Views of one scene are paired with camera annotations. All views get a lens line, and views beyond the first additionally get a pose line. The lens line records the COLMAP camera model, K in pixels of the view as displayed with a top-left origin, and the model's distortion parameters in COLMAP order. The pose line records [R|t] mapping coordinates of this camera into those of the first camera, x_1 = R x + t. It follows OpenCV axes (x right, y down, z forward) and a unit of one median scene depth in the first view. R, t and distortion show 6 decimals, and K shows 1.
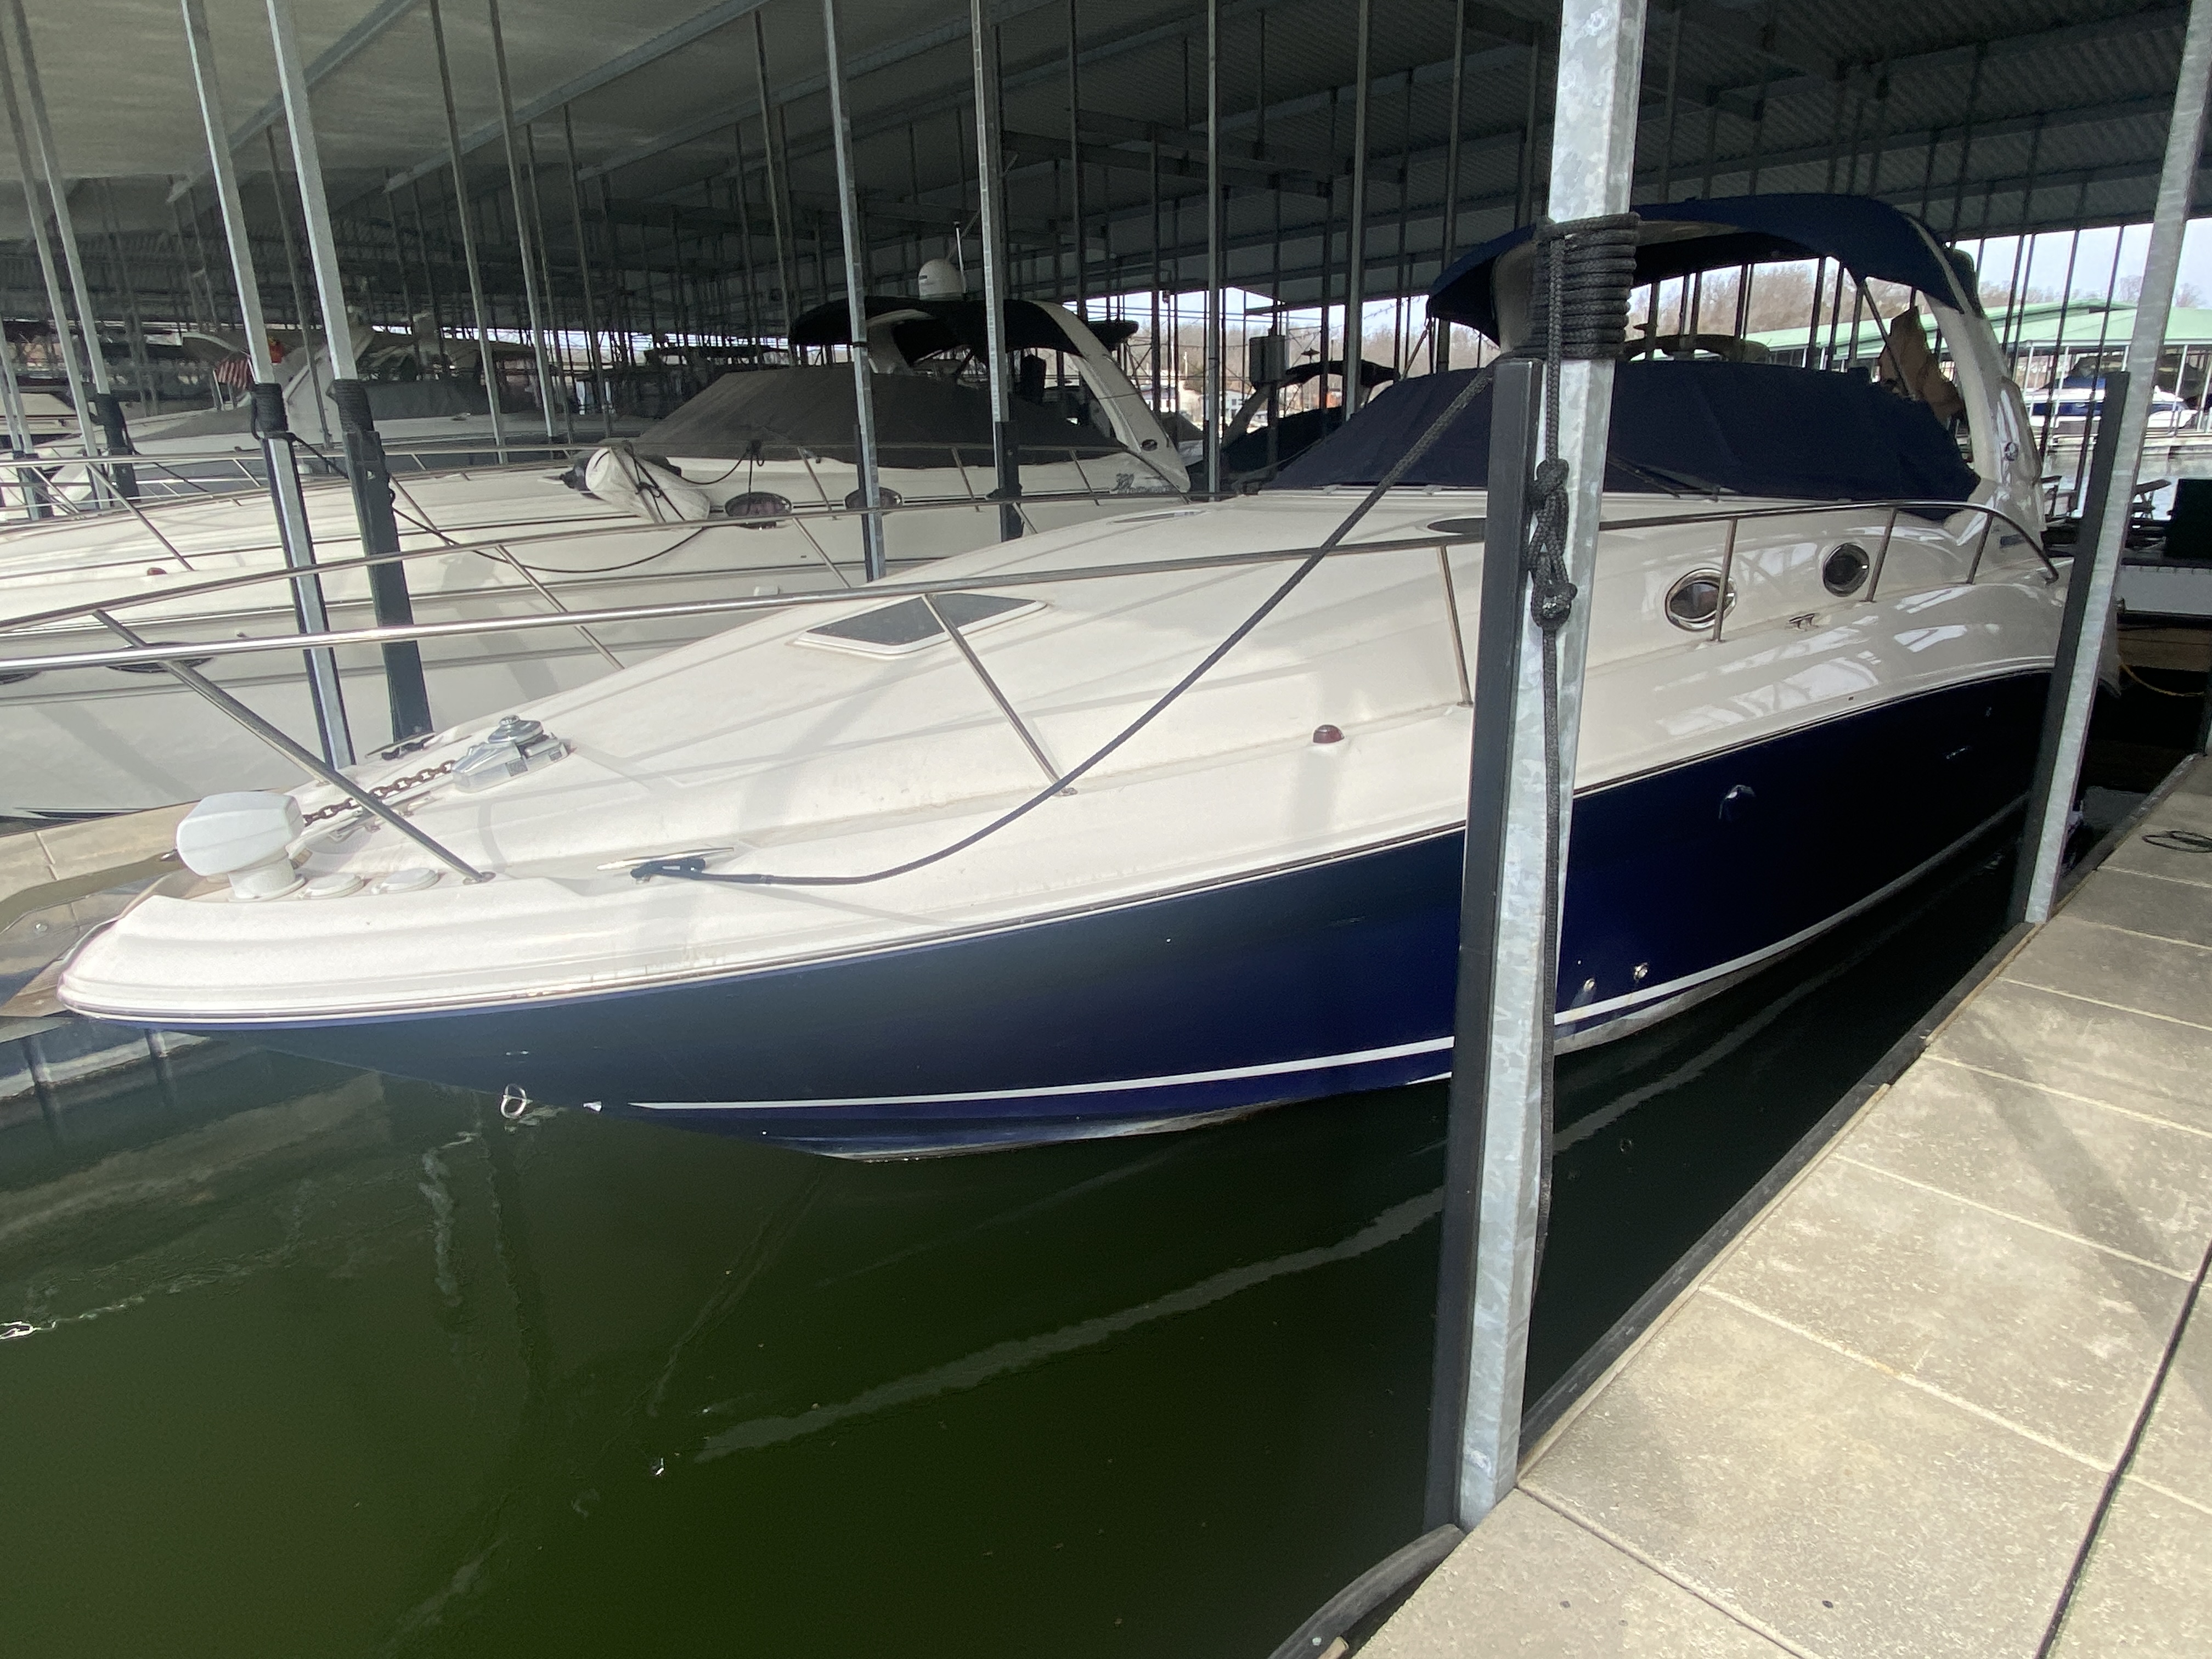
lens RADIAL K [[1316.5, 0, 1092.3], [0, 1316.5, 831.7], [0, 0, 1]] dist [0.026037, -0.022948]
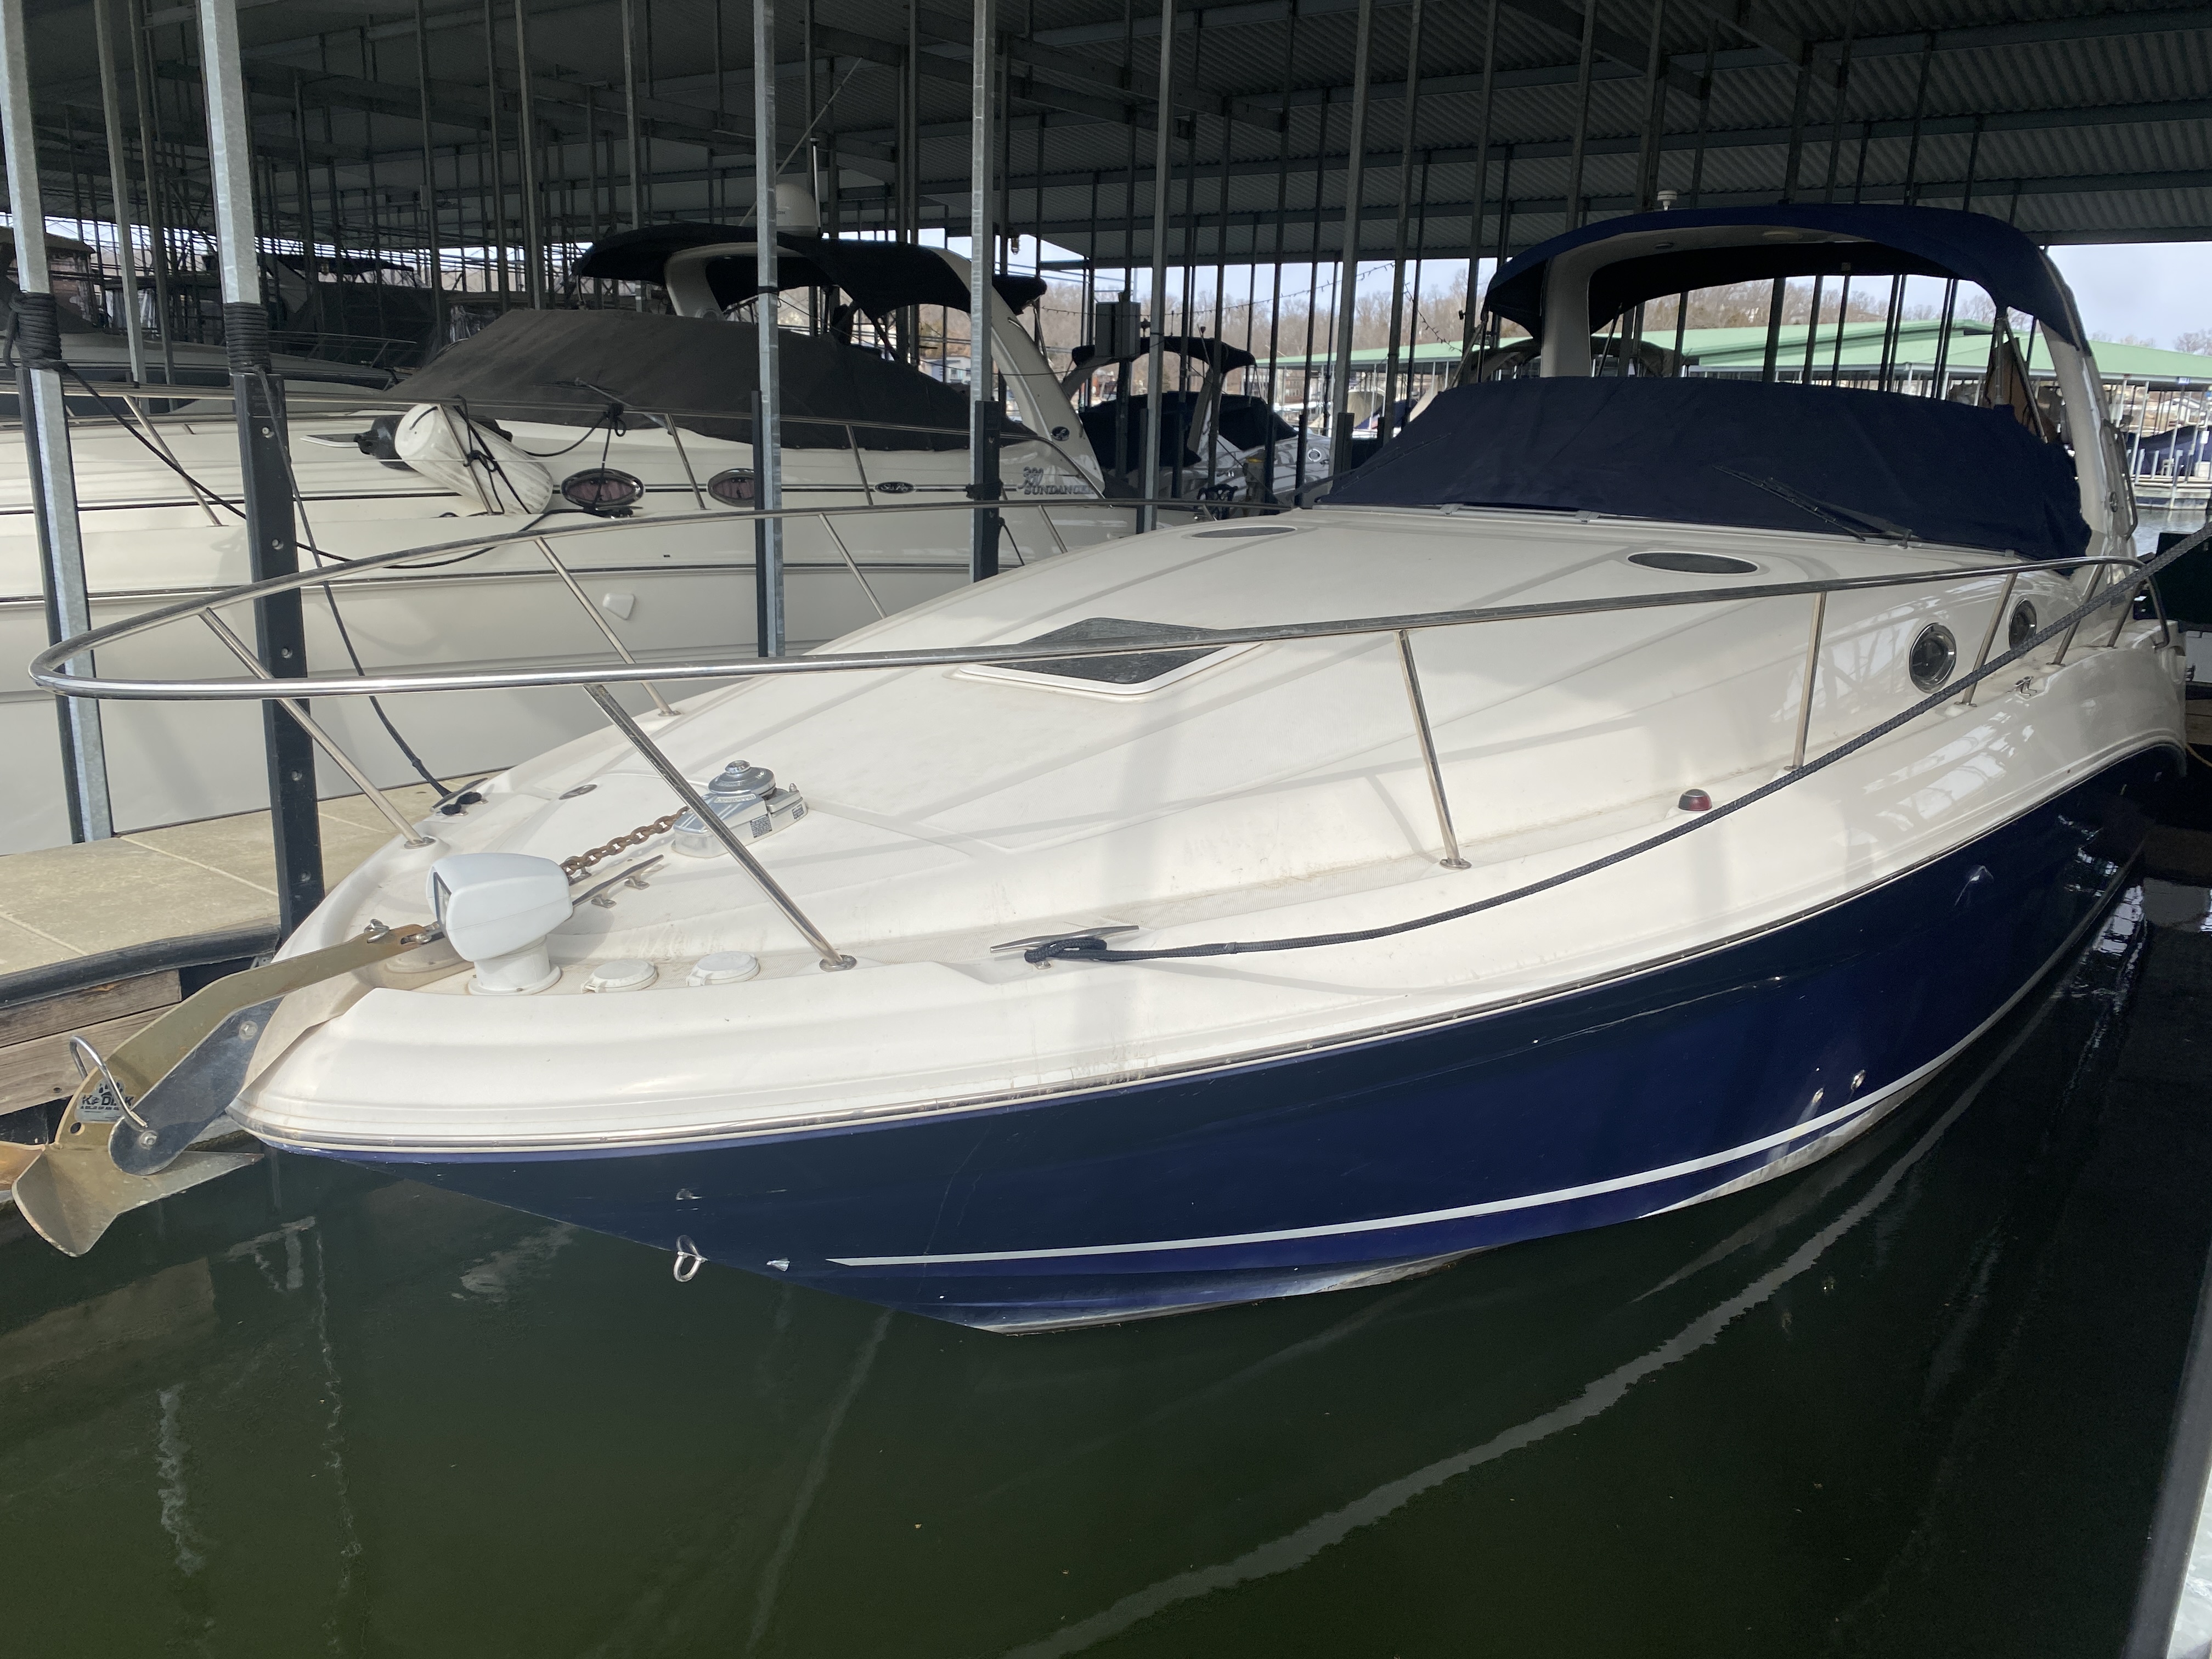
lens RADIAL K [[1731.7, 0, 1106.0], [0, 1731.7, 829.5], [0, 0, 1]] dist [0.007924, 0.000532]
pose [[0.982989, 0.013435, 0.183174, -0.164828], [-0.003179, 0.998416, -0.056167, 0.004240], [-0.183639, 0.054629, 0.981475, -0.019985]]
